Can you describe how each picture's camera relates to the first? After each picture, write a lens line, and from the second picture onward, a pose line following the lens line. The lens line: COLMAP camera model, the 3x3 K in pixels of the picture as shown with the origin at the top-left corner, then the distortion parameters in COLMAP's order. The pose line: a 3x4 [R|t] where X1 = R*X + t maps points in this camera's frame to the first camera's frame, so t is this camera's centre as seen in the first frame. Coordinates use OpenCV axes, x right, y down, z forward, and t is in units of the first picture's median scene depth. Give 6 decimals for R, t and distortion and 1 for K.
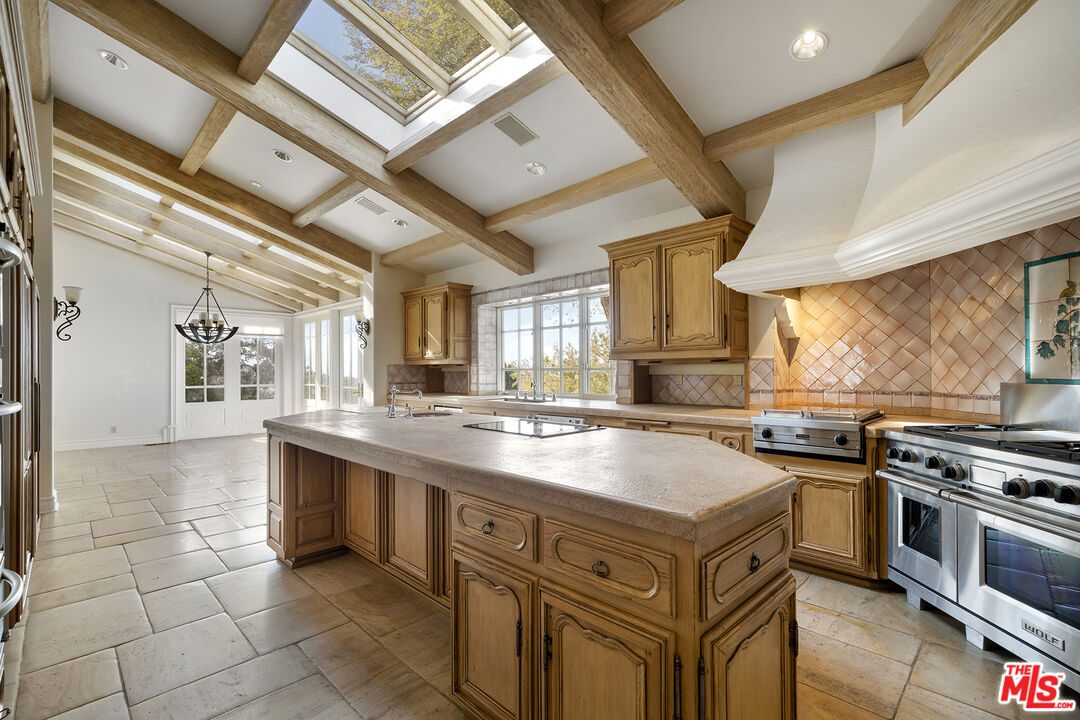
lens RADIAL K [[476.9, 0, 545.5], [0, 476.9, 362.0], [0, 0, 1]] dist [0.000422, 0.000128]
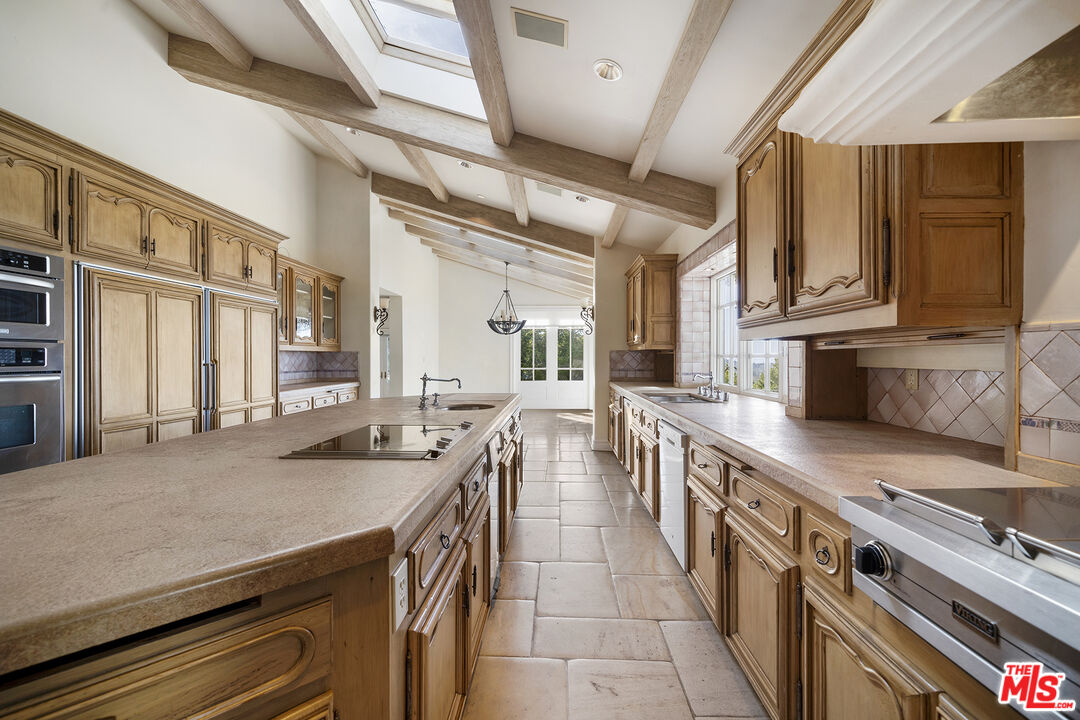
lens RADIAL K [[446.0, 0, 540.6], [0, 446.0, 358.0], [0, 0, 1]] dist [-0.001826, 0.000031]
pose [[0.686129, 0.006920, -0.727447, 0.231558], [0.008649, 0.999806, 0.017669, 0.003307], [0.727429, -0.018415, 0.685936, 0.278845]]
